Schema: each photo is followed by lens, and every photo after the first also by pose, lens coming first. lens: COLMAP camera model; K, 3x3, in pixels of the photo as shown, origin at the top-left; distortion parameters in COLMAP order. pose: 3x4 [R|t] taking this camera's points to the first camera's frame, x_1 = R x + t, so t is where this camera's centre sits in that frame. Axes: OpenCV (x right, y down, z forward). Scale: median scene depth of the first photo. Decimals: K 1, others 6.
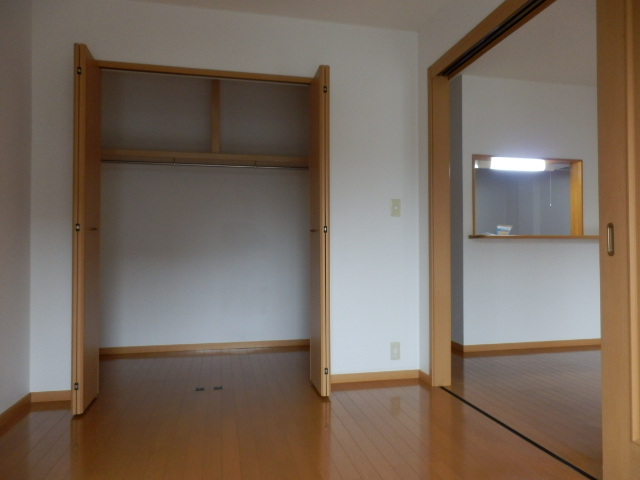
lens RADIAL K [[447.4, 0, 307.7], [0, 447.4, 241.9], [0, 0, 1]] dist [-0.005997, -0.002718]
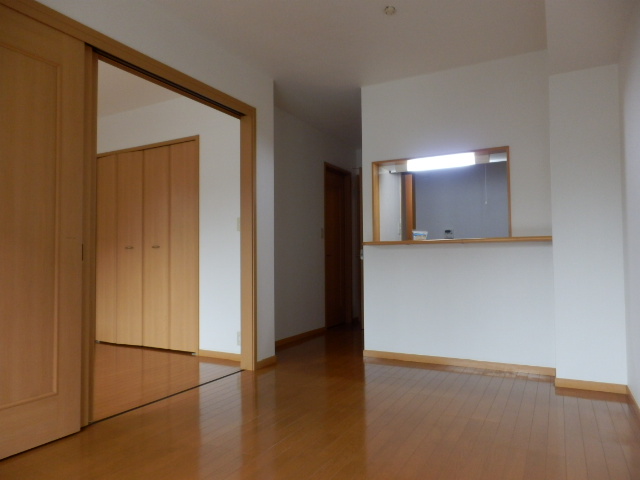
lens RADIAL K [[447.4, 0, 307.7], [0, 447.4, 241.9], [0, 0, 1]] dist [-0.005997, -0.002718]
pose [[0.755107, -0.030699, -0.654883, 1.099821], [0.022988, 0.999529, -0.020349, 0.002042], [0.655199, 0.000311, 0.755456, 0.166652]]
